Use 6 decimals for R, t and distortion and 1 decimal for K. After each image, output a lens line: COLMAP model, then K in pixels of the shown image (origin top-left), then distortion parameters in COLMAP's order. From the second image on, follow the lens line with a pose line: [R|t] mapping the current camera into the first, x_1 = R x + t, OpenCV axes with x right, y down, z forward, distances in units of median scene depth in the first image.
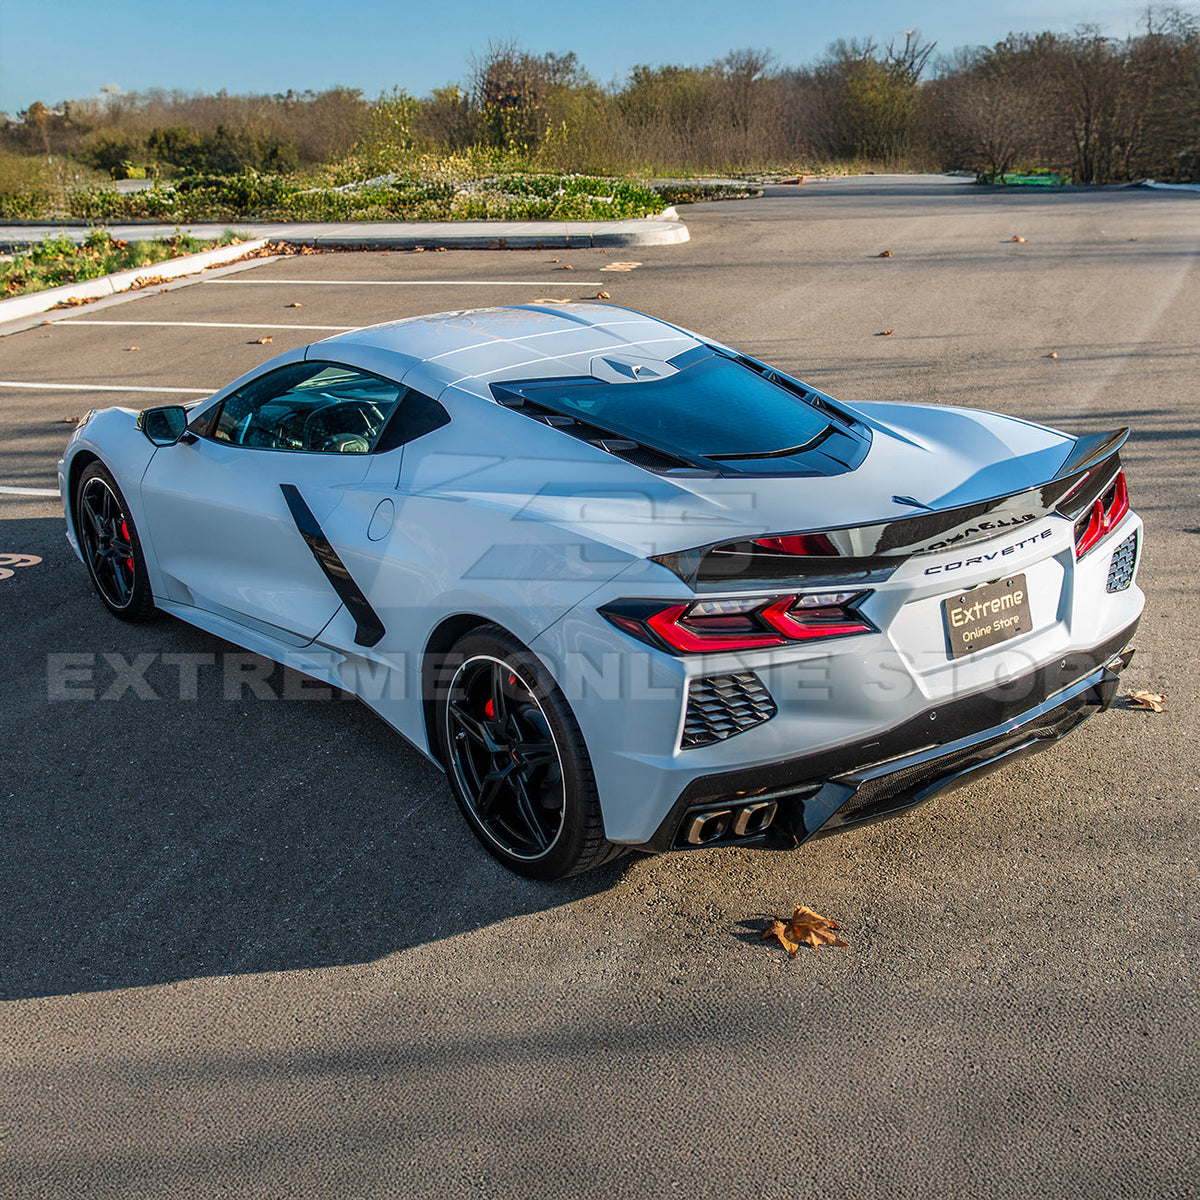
lens RADIAL K [[1586.4, 0, 601.1], [0, 1586.4, 572.5], [0, 0, 1]] dist [0.077890, 0.000000]
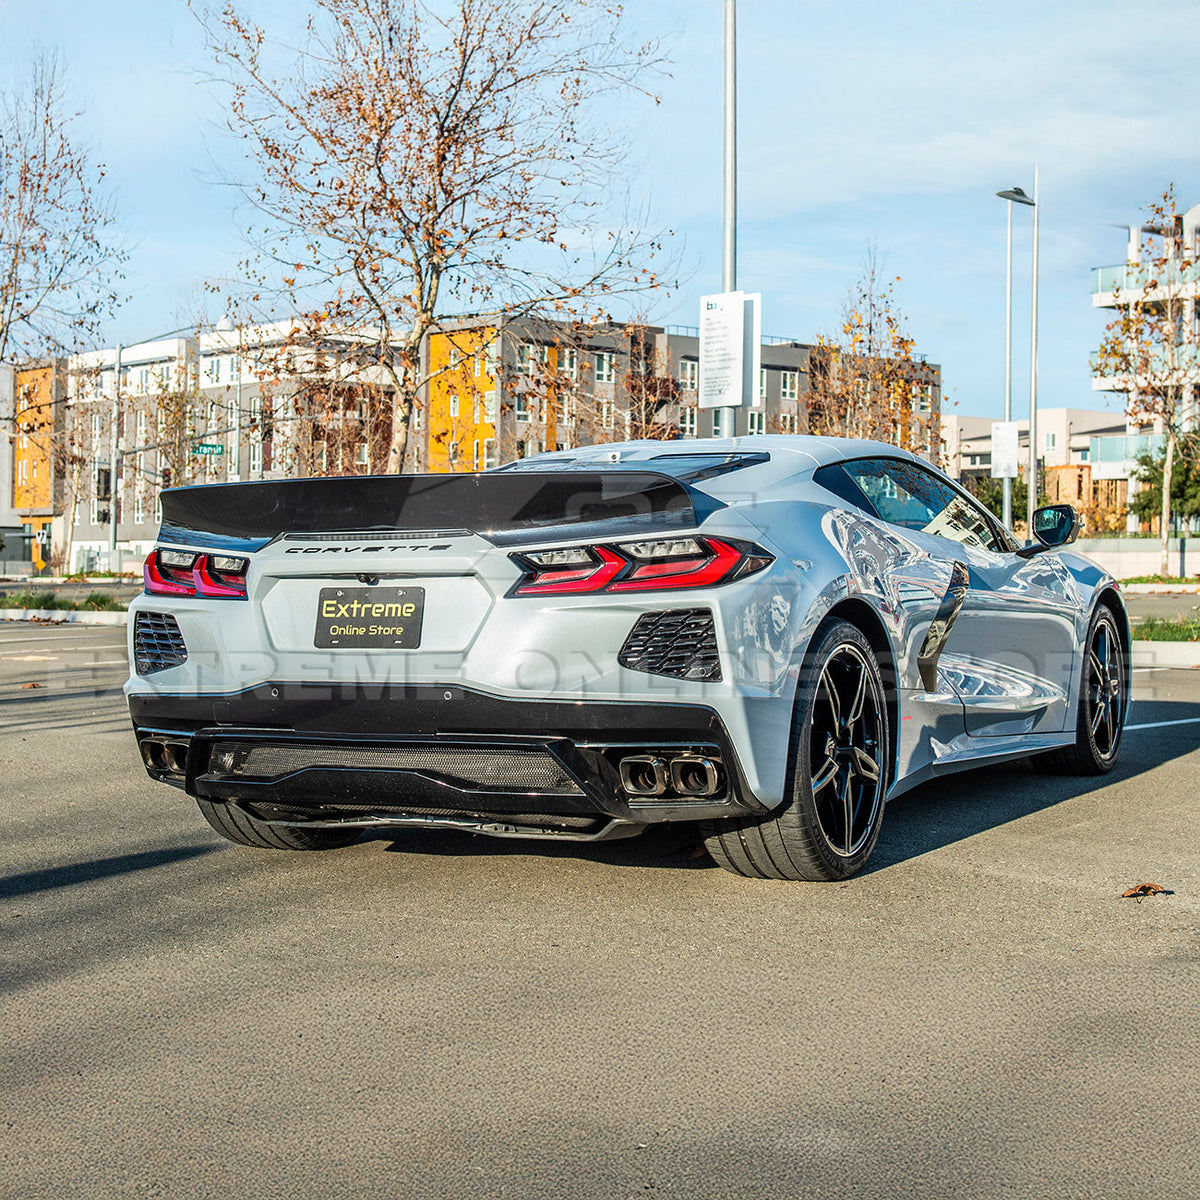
lens RADIAL K [[1944.4, 0, 605.0], [0, 1944.4, 579.3], [0, 0, 1]] dist [-0.001716, 0.000000]
pose [[0.425617, 0.034072, -0.904262, 1.389123], [-0.279860, 0.955256, -0.095731, 0.078166], [0.860539, 0.293812, 0.416109, 0.618544]]
